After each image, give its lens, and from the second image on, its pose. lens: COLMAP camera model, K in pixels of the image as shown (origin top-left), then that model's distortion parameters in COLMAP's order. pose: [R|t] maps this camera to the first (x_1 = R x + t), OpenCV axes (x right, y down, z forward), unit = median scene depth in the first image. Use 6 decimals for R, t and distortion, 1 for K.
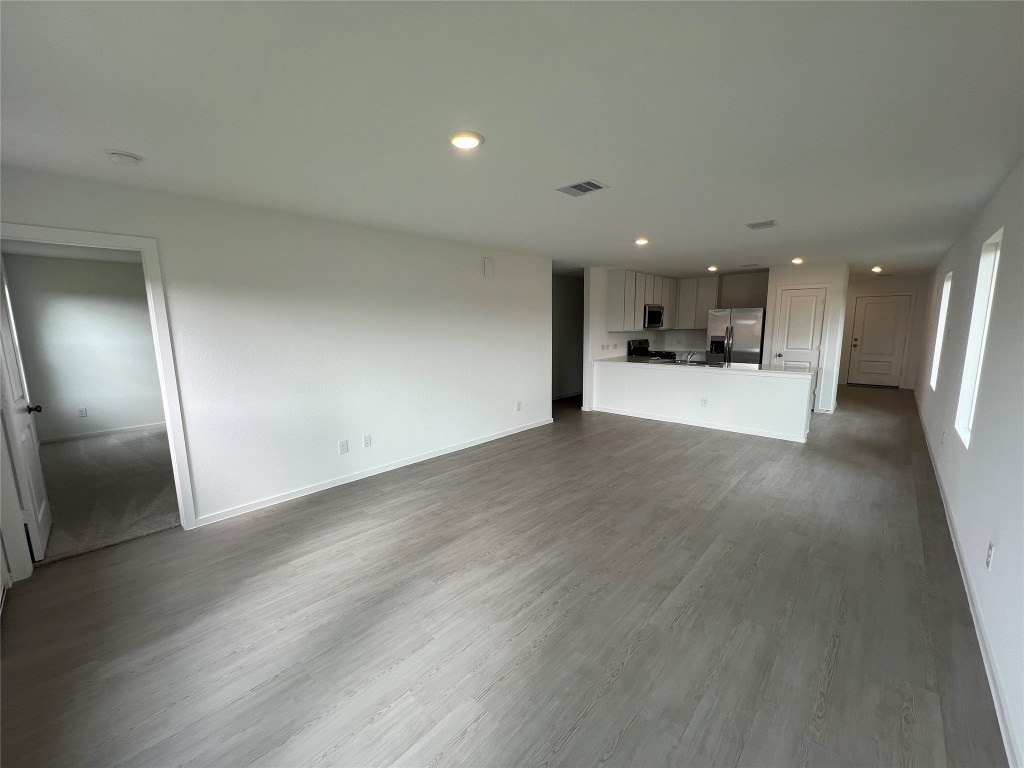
lens RADIAL K [[410.4, 0, 502.1], [0, 410.4, 385.6], [0, 0, 1]] dist [0.001591, -0.000192]
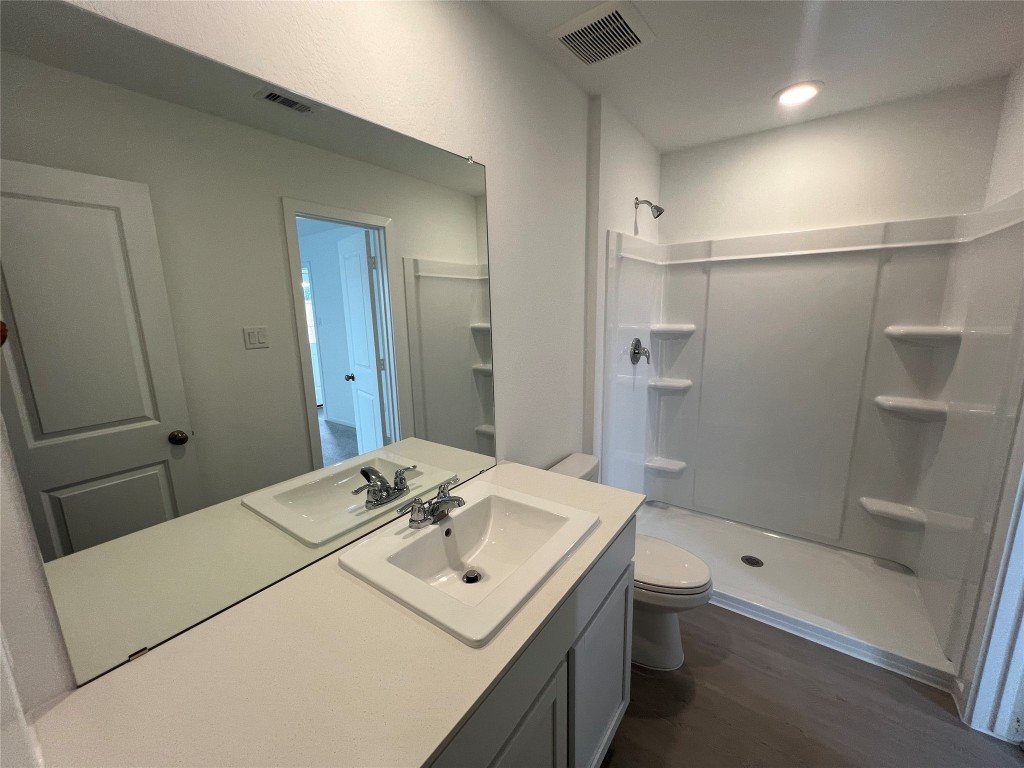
lens RADIAL K [[410.4, 0, 517.0], [0, 410.4, 381.2], [0, 0, 1]] dist [0.001591, -0.000192]
pose [[-0.149793, -0.175683, 0.972984, 0.437572], [0.168401, 0.965175, 0.200198, -0.117154], [-0.974271, 0.193839, -0.114992, 0.755717]]
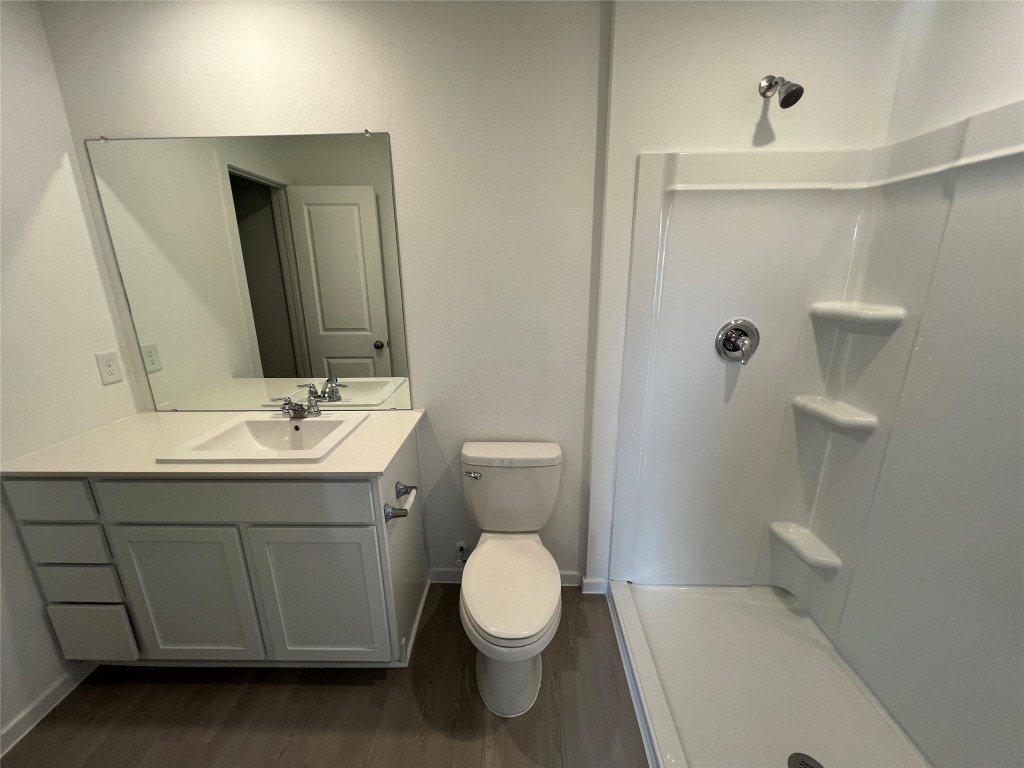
lens RADIAL K [[410.4, 0, 506.2], [0, 410.4, 381.8], [0, 0, 1]] dist [0.001591, -0.000192]
pose [[0.731982, -0.182422, 0.656448, 0.526567], [0.106107, 0.982256, 0.154645, -0.080824], [-0.673010, -0.043544, 0.738350, 0.535088]]
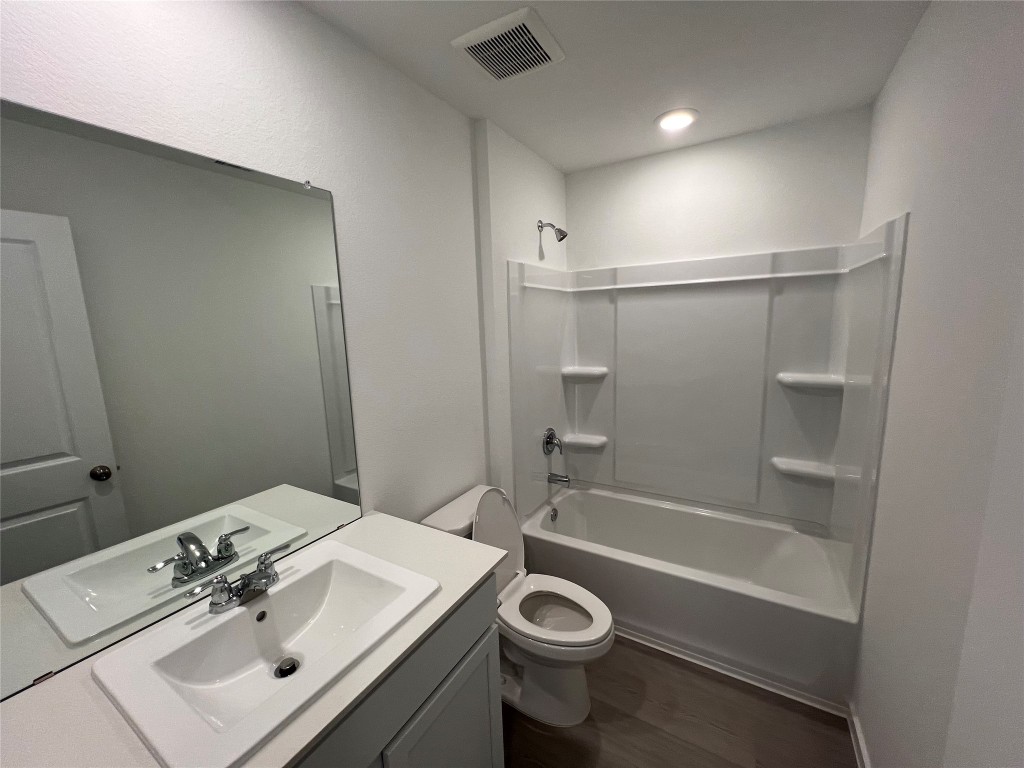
lens RADIAL K [[410.4, 0, 504.5], [0, 410.4, 389.8], [0, 0, 1]] dist [0.001591, -0.000192]
pose [[-0.215645, -0.144597, 0.965706, 0.448477], [0.173341, 0.967599, 0.183588, -0.115689], [-0.960963, 0.206986, -0.183593, 0.707537]]
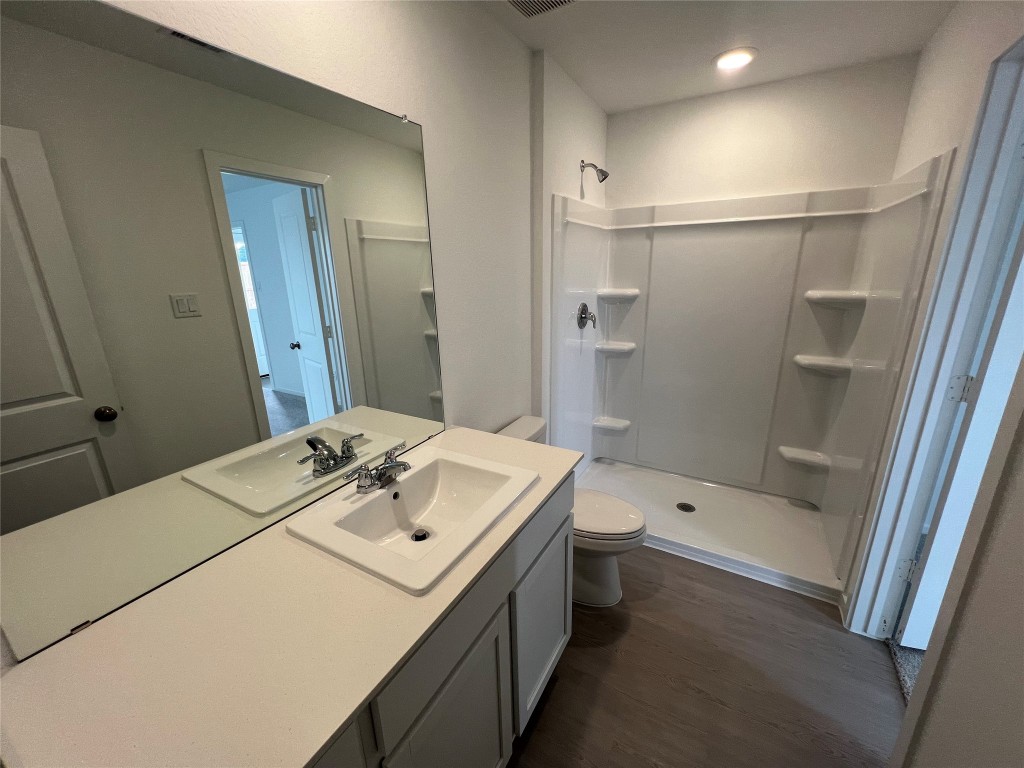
lens RADIAL K [[410.4, 0, 515.2], [0, 410.4, 381.6], [0, 0, 1]] dist [0.001591, -0.000192]
pose [[-0.246525, -0.255632, 0.934814, 0.431160], [0.164628, 0.939520, 0.300334, -0.118305], [-0.955051, 0.227936, -0.189531, 0.749840]]
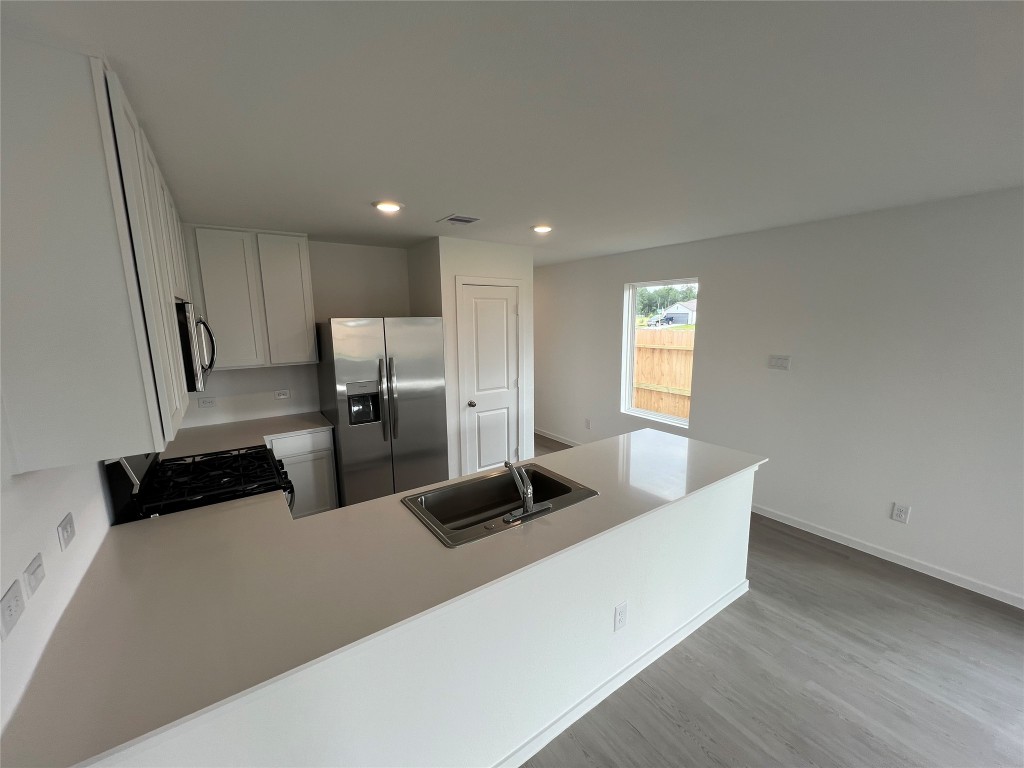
lens RADIAL K [[410.4, 0, 515.7], [0, 410.4, 381.1], [0, 0, 1]] dist [0.001591, -0.000192]
pose [[0.194852, -0.145811, 0.969934, 0.161191], [0.157369, 0.980725, 0.115819, -0.155819], [-0.968126, 0.130070, 0.214042, 0.812547]]
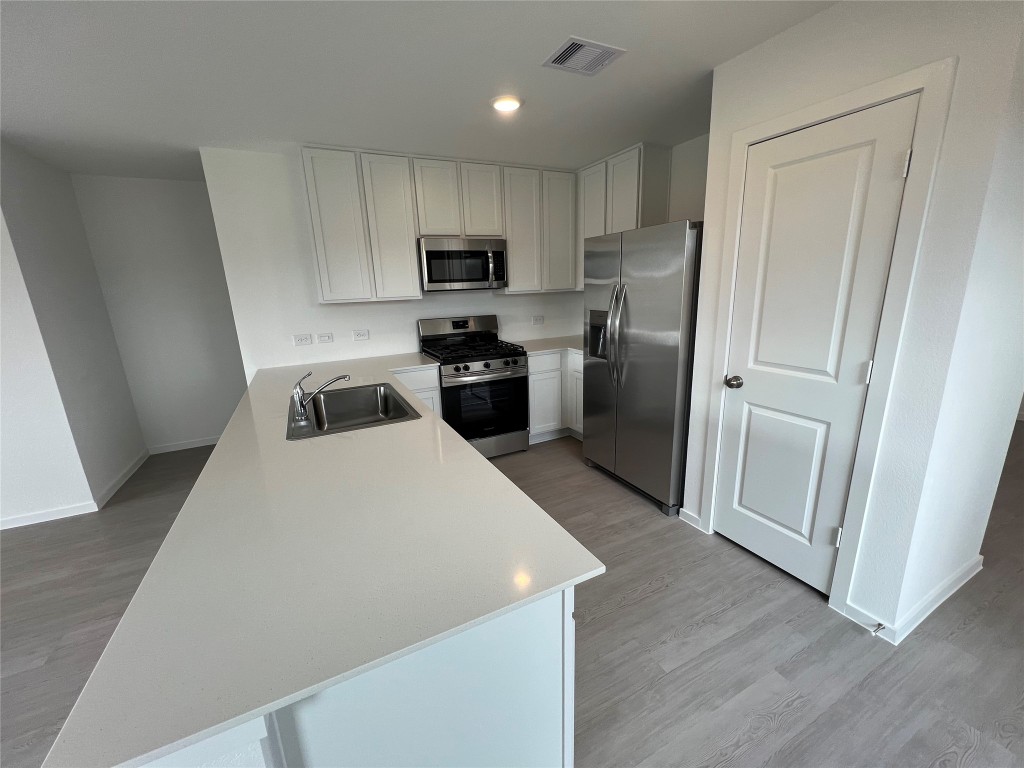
lens RADIAL K [[409.6, 0, 514.2], [0, 409.6, 383.9], [0, 0, 1]] dist [-0.000152, 0.000323]
pose [[0.940908, 0.060003, -0.333305, 0.617931], [-0.027091, 0.994361, 0.102533, -0.097353], [0.337578, -0.087445, 0.937227, 0.663409]]
